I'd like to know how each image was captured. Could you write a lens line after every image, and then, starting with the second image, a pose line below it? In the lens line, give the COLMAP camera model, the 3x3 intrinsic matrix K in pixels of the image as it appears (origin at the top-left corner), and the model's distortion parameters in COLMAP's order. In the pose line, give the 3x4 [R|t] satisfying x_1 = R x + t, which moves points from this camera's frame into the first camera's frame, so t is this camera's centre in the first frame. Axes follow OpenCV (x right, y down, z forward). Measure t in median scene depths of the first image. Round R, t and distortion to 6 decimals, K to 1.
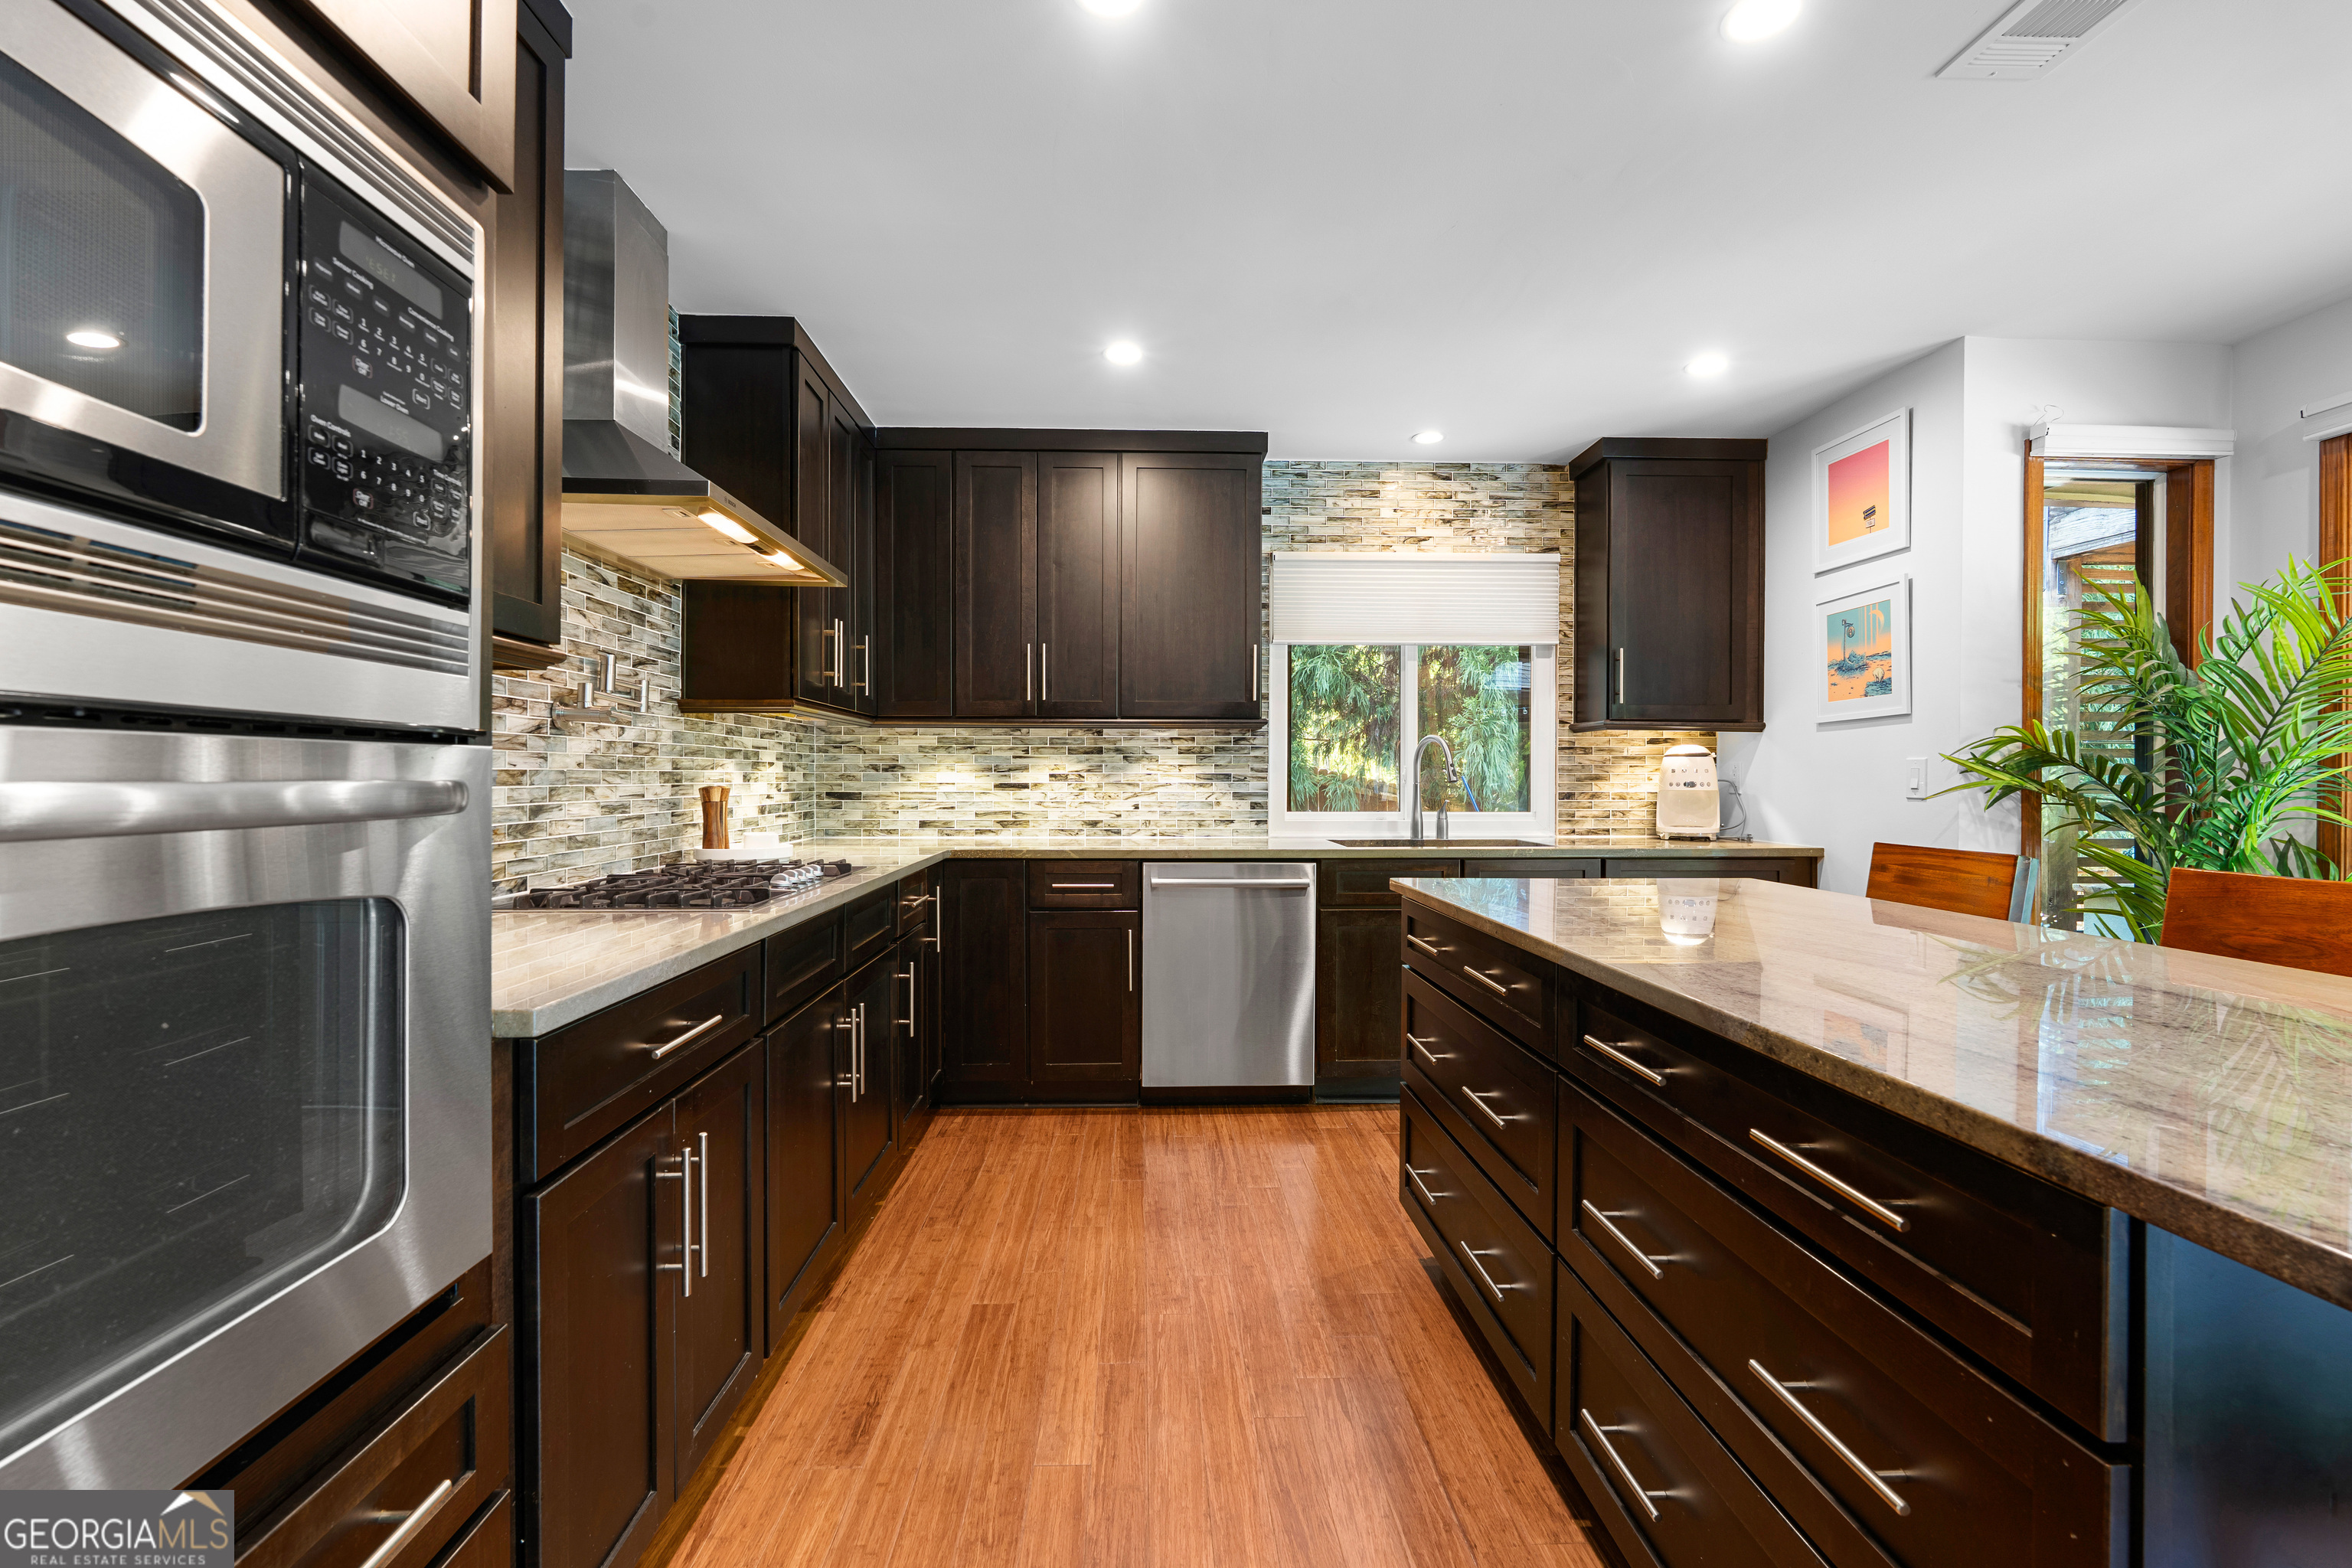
lens RADIAL K [[1026.7, 0, 1185.0], [0, 1026.7, 778.5], [0, 0, 1]] dist [-0.005859, 0.000402]
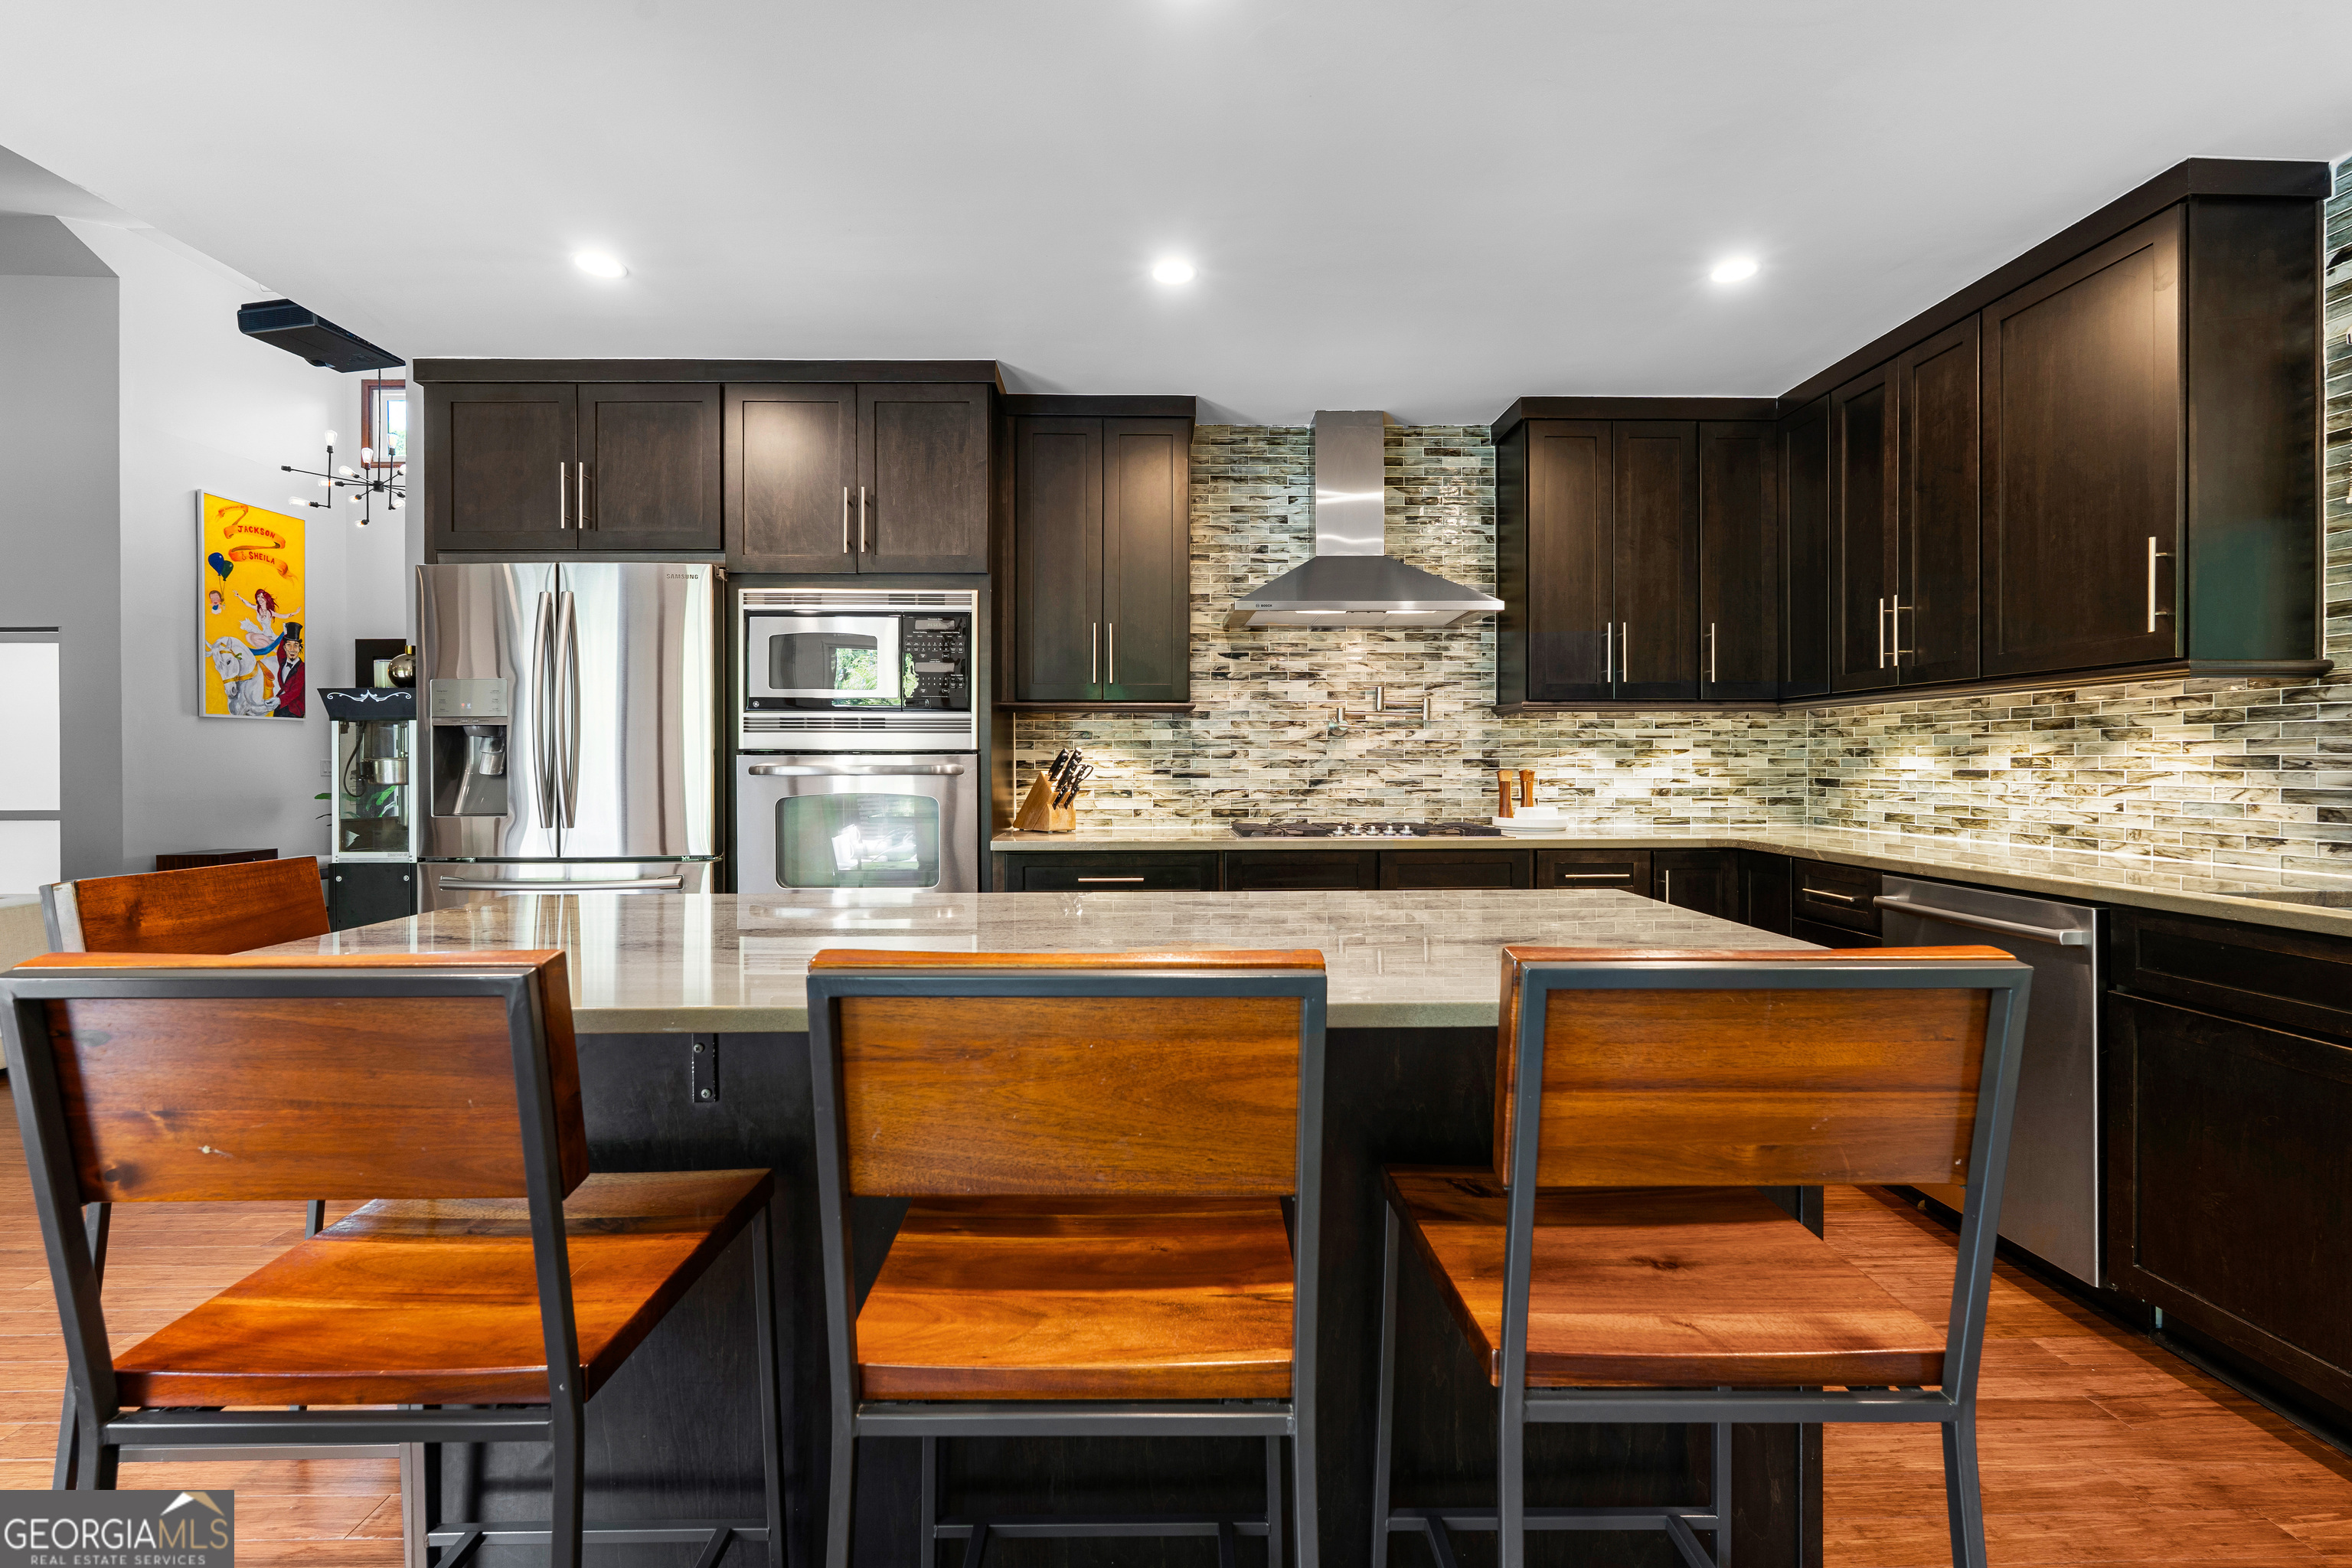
lens RADIAL K [[1026.7, 0, 1177.0], [0, 1026.7, 767.8], [0, 0, 1]] dist [-0.005859, 0.000402]
pose [[-0.013761, 0.003962, -0.999897, 0.614211], [0.000221, 0.999992, 0.003959, -0.000447], [0.999905, -0.000167, -0.013762, 0.416472]]
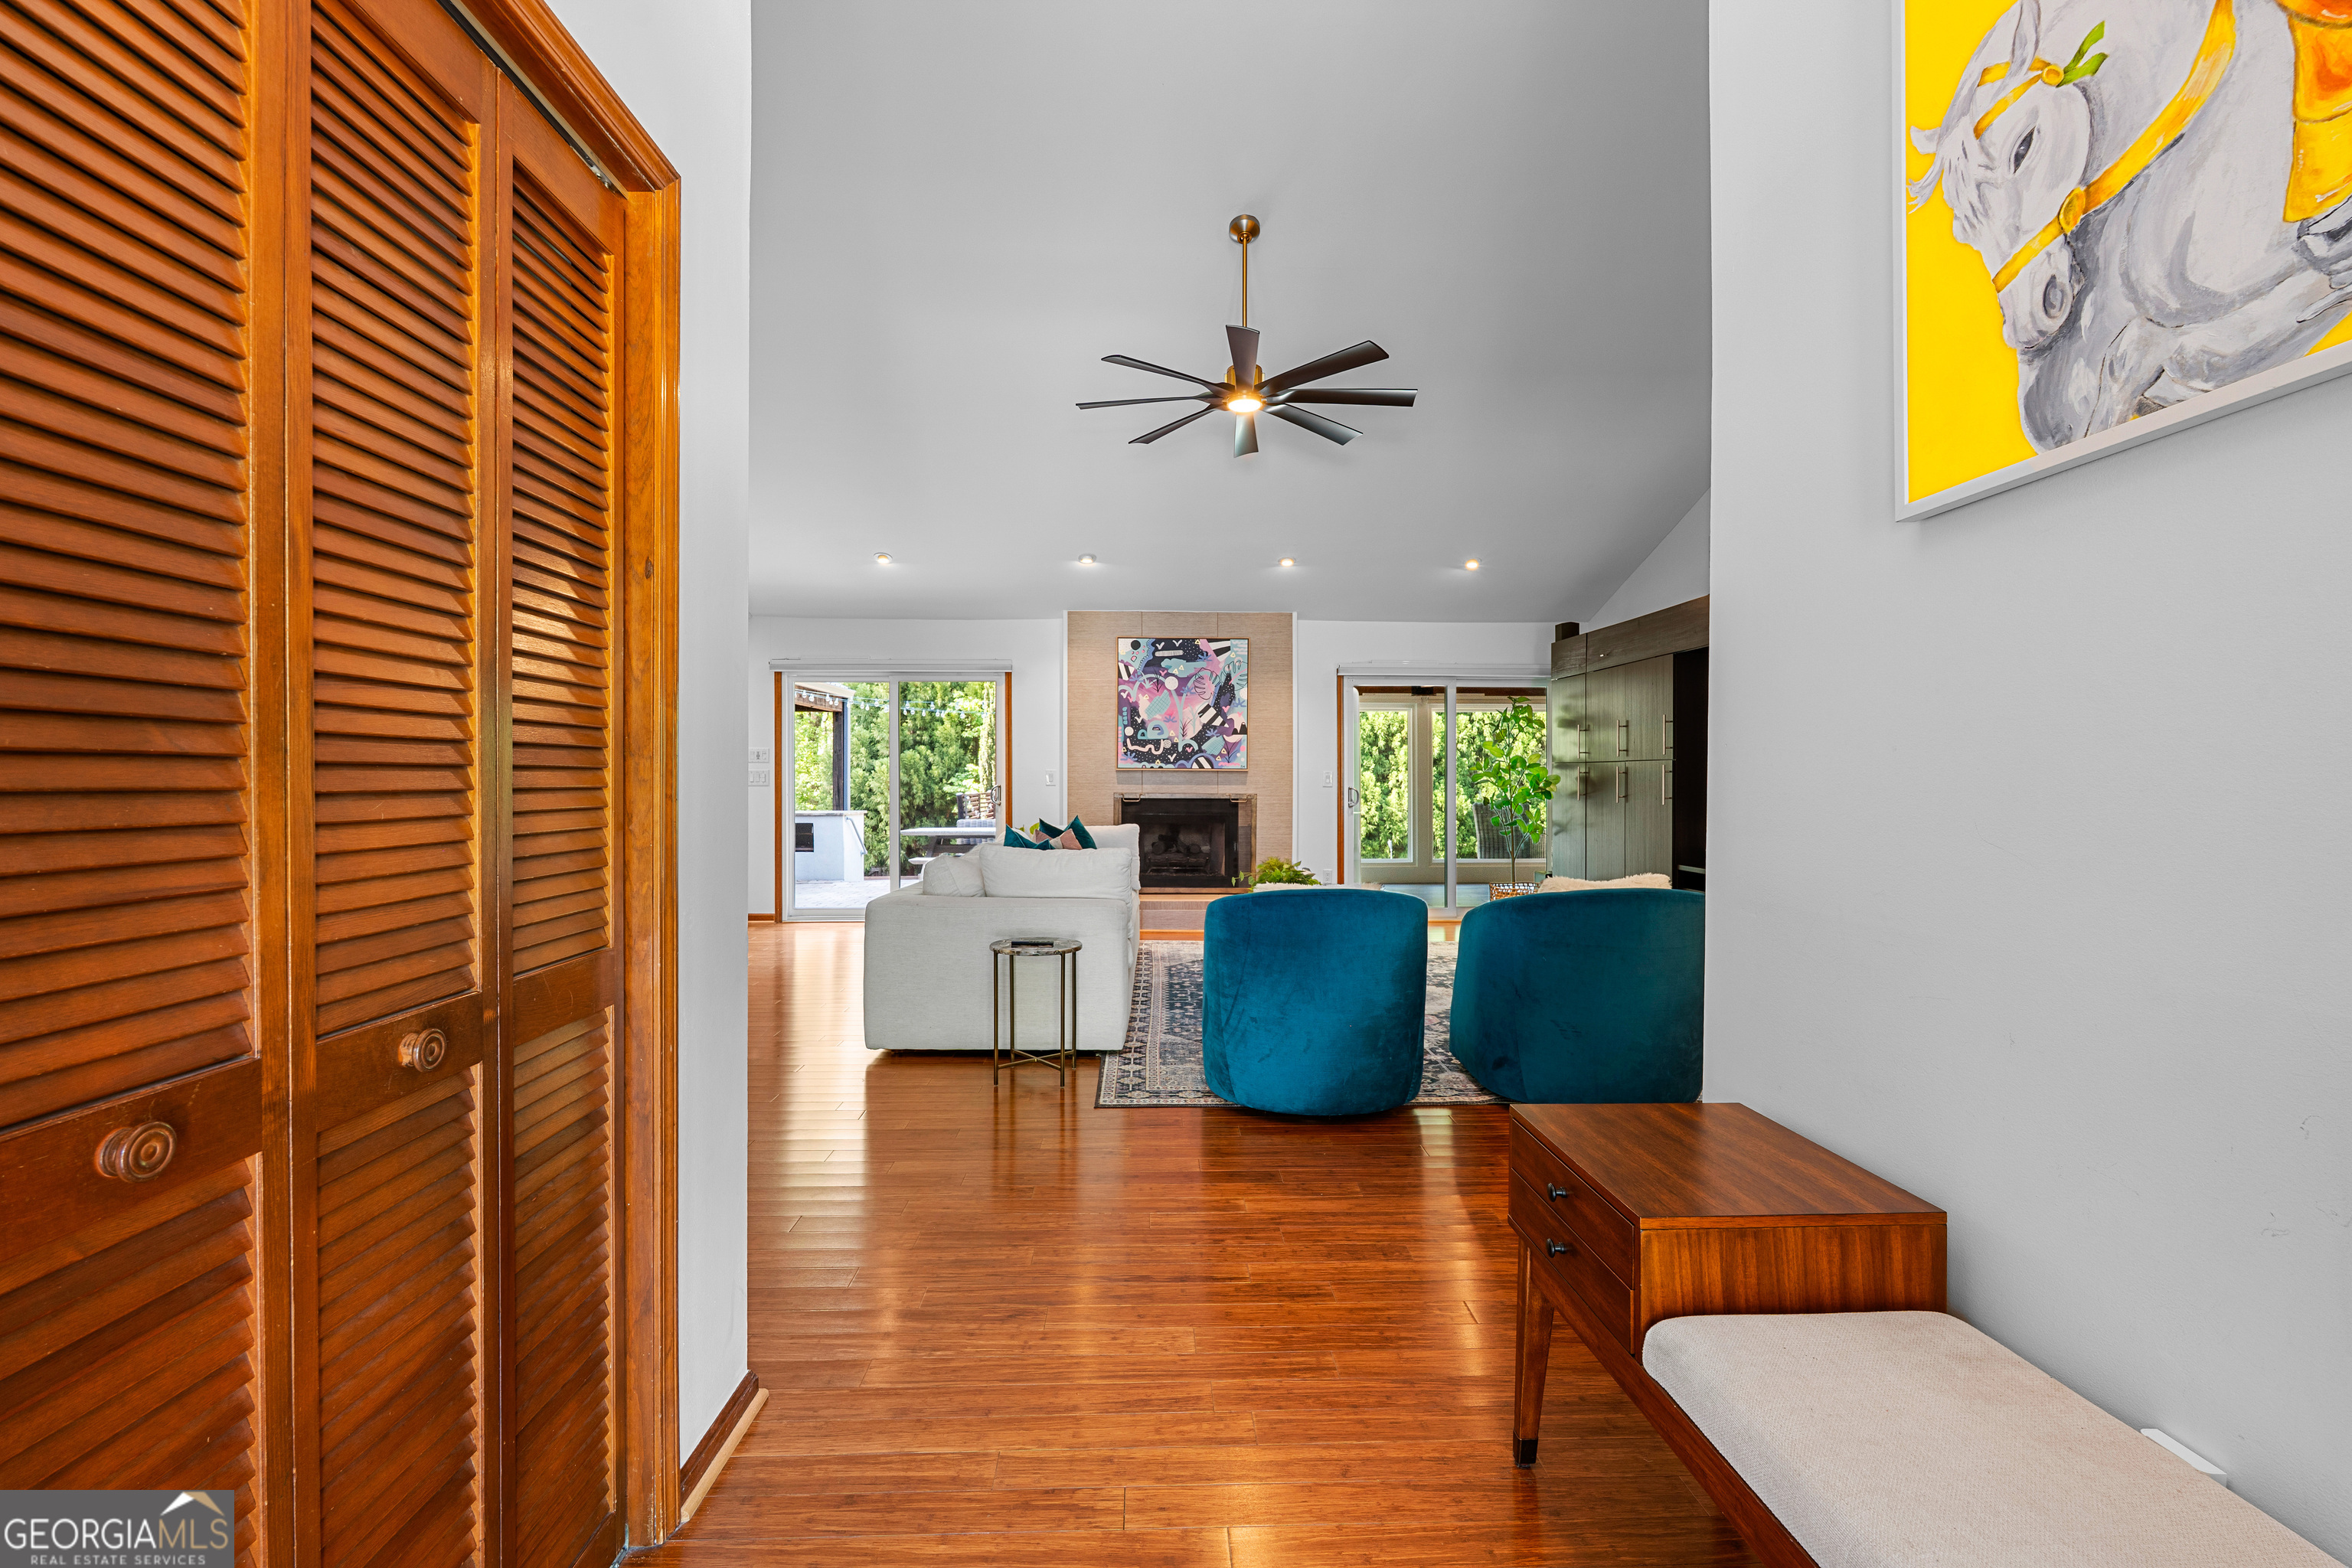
lens RADIAL K [[1026.7, 0, 1166.2], [0, 1026.7, 783.7], [0, 0, 1]] dist [-0.005859, 0.000402]
pose [[0.005635, -0.005533, 0.999969, -1.410475], [0.006359, 0.999965, 0.005498, 0.006287], [-0.999964, 0.006328, 0.005670, -0.982192]]
